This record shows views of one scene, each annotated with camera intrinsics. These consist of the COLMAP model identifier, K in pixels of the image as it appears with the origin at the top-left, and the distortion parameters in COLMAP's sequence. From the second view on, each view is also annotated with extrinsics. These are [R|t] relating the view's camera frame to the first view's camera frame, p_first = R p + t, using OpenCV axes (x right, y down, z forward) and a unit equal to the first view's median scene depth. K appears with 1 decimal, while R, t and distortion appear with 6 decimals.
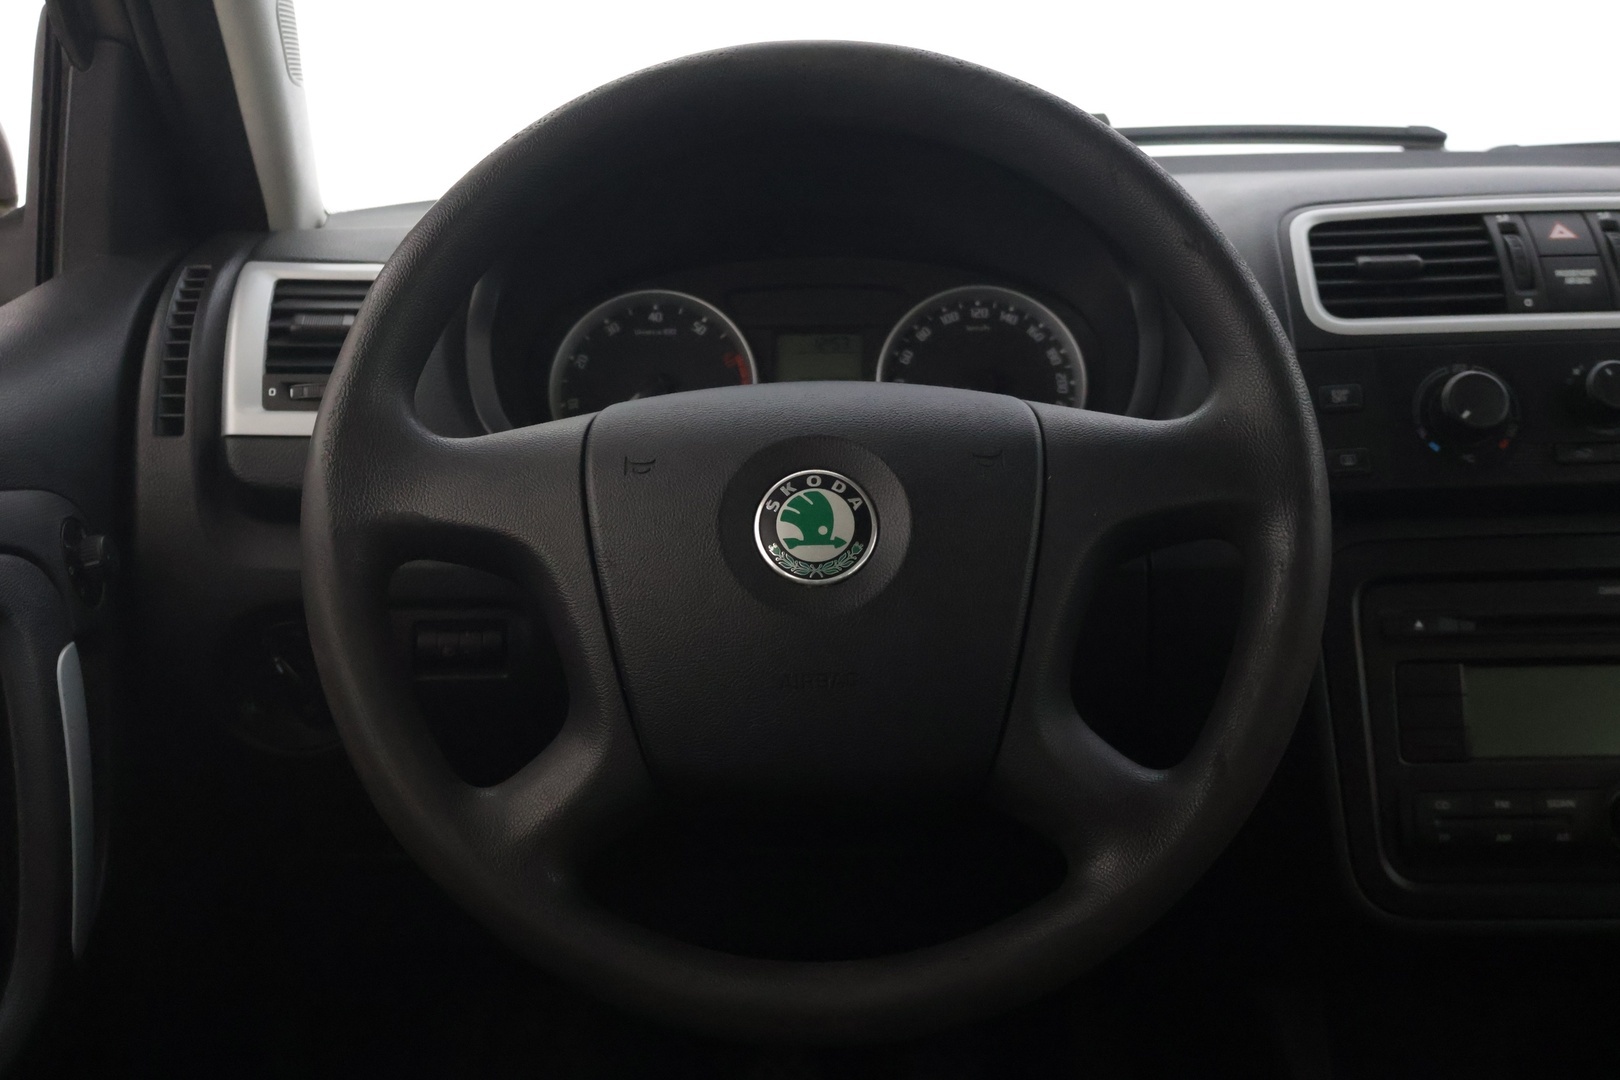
lens RADIAL K [[1780.3, 0, 810.5], [0, 1780.3, 540.6], [0, 0, 1]] dist [-0.001600, 0.000000]
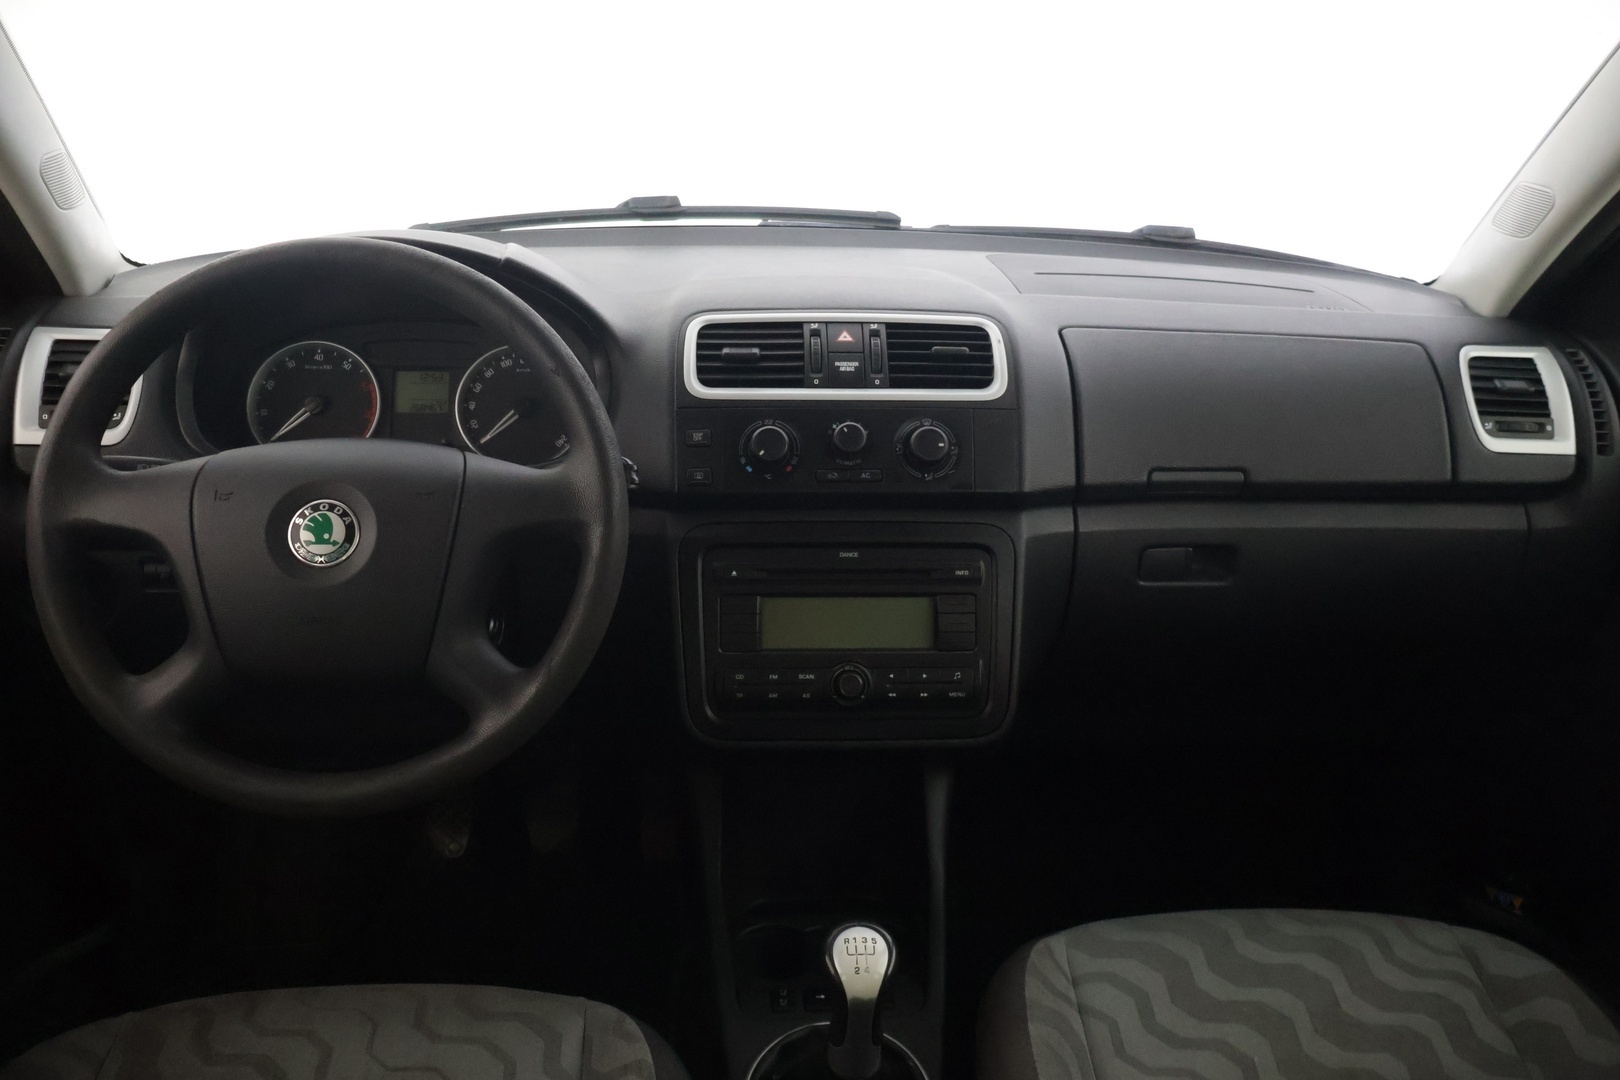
lens RADIAL K [[1369.6, 0, 810.5], [0, 1369.6, 536.2], [0, 0, 1]] dist [0.002542, -0.001752]
pose [[0.996571, 0.015399, 0.081296, 0.303375], [-0.024394, 0.993538, 0.110848, -0.135860], [-0.079064, -0.112451, 0.990507, -0.314767]]
